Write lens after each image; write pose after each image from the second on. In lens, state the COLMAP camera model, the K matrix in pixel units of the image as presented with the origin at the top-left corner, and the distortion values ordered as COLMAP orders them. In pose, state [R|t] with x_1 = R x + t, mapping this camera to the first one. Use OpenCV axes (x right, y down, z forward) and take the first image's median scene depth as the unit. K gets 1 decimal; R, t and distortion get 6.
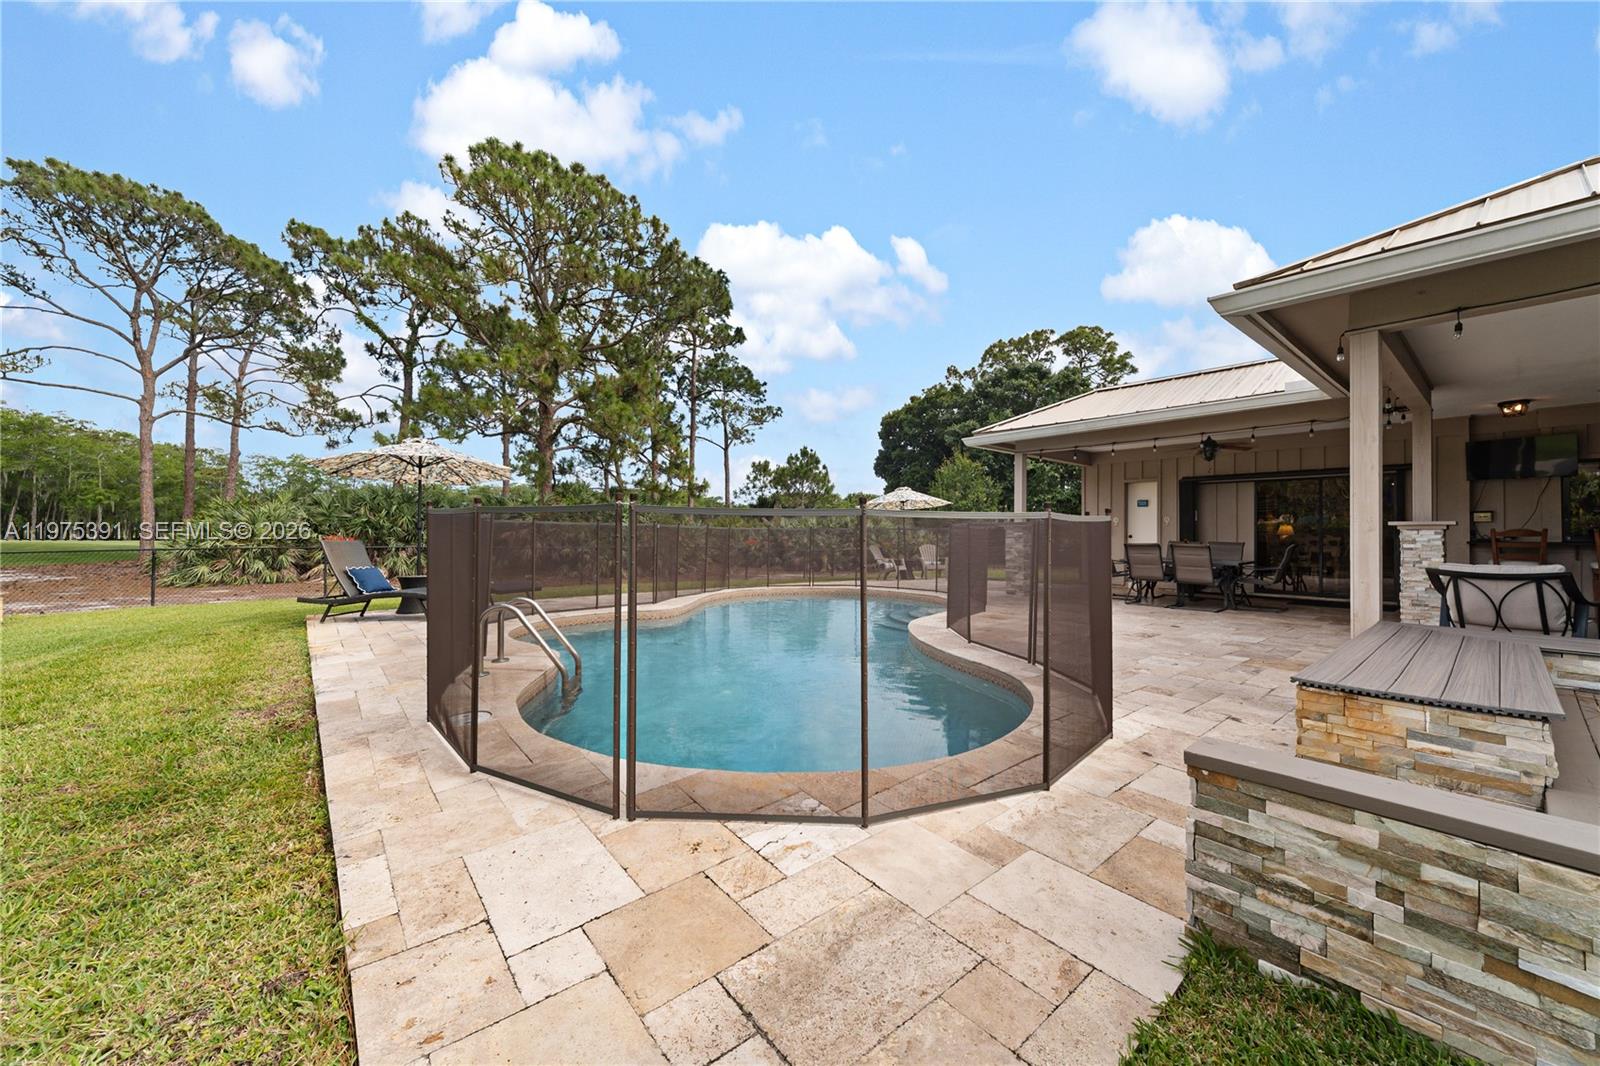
lens RADIAL K [[582.8, 0, 787.3], [0, 582.8, 529.7], [0, 0, 1]] dist [-0.000511, -0.001864]
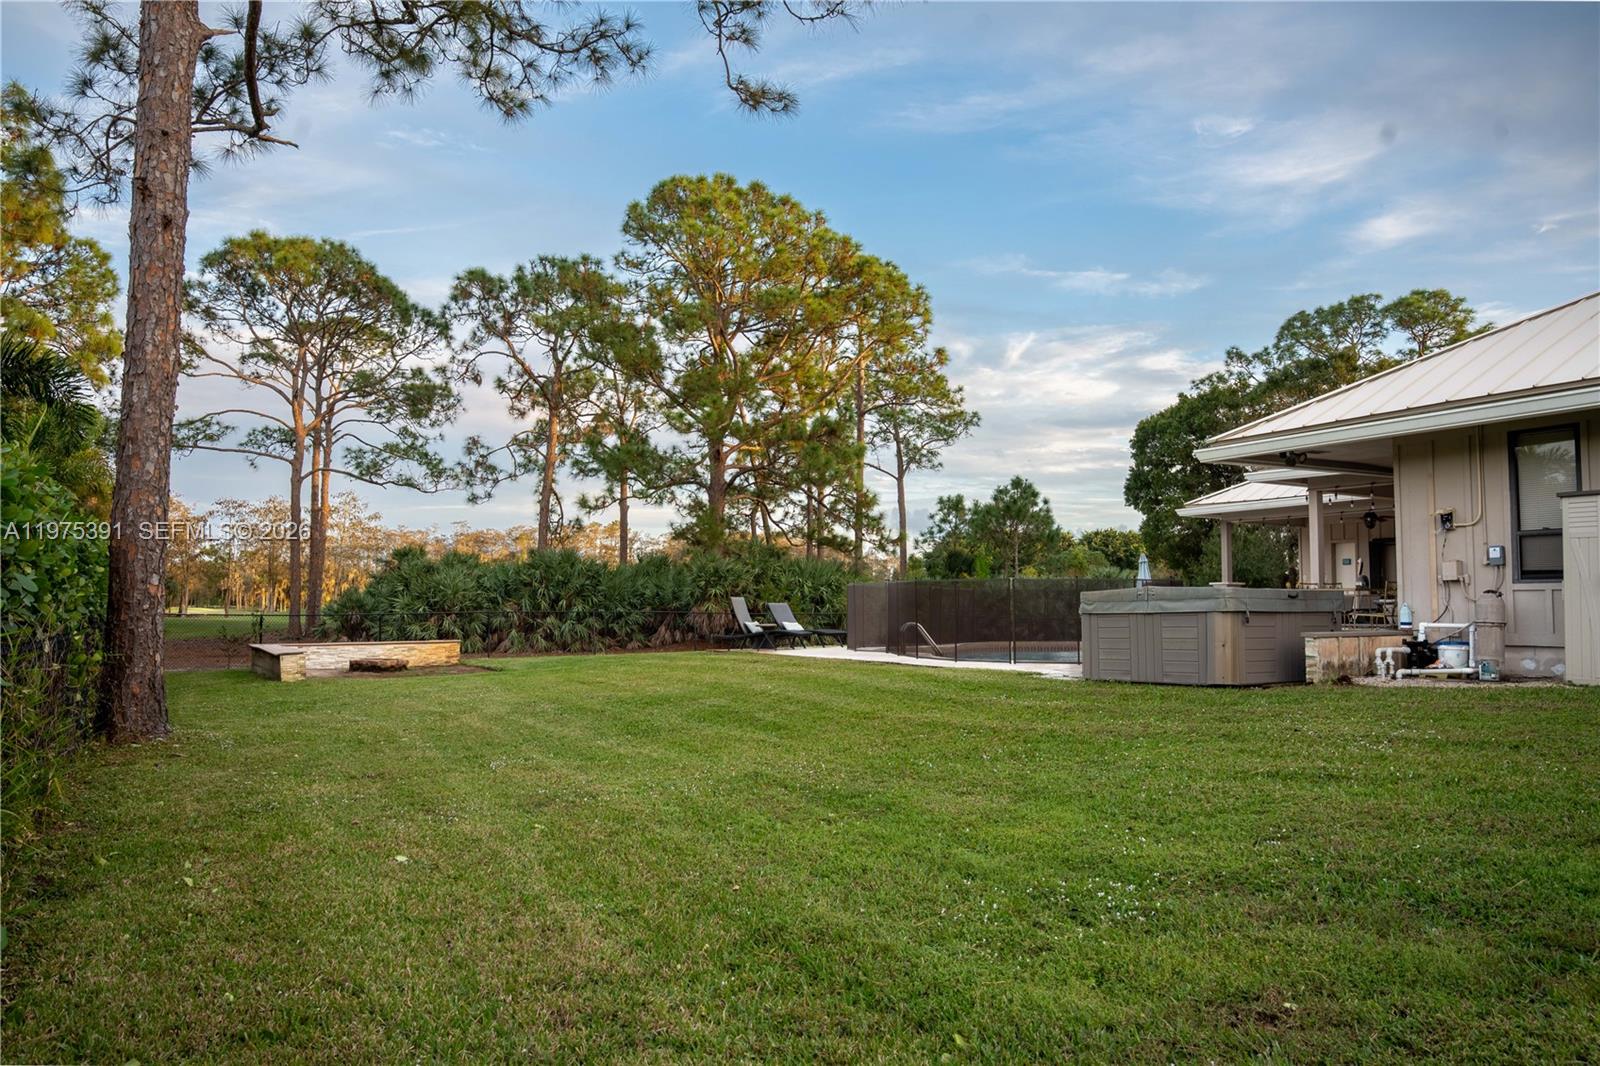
lens RADIAL K [[1109.9, 0, 804.6], [0, 1109.9, 540.3], [0, 0, 1]] dist [-0.090882, -0.004519]
pose [[0.989191, -0.018331, -0.145484, -0.028713], [0.010587, 0.998494, -0.053826, 0.003806], [0.146251, 0.051704, 0.987895, -0.317240]]
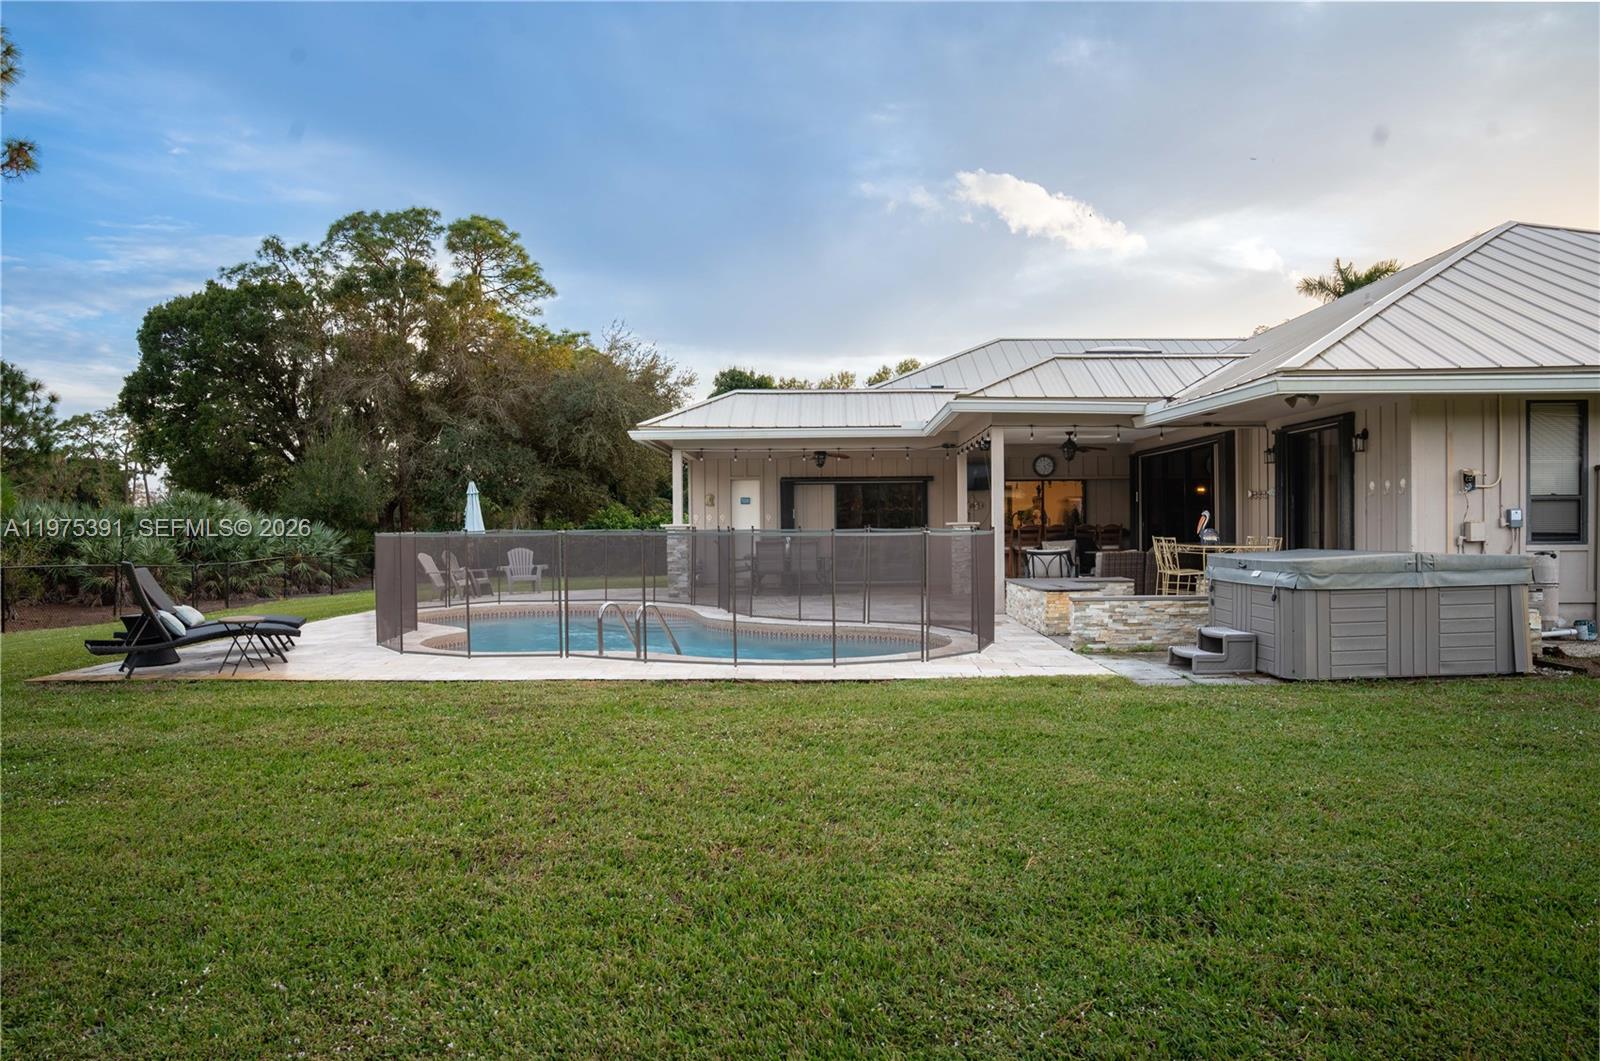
lens RADIAL K [[1109.9, 0, 796.9], [0, 1109.9, 527.7], [0, 0, 1]] dist [-0.090882, -0.004519]
pose [[0.641497, -0.016457, 0.766949, -0.216117], [0.007425, 0.999856, 0.015244, -0.007306], [-0.767090, -0.004084, 0.641527, -0.080663]]
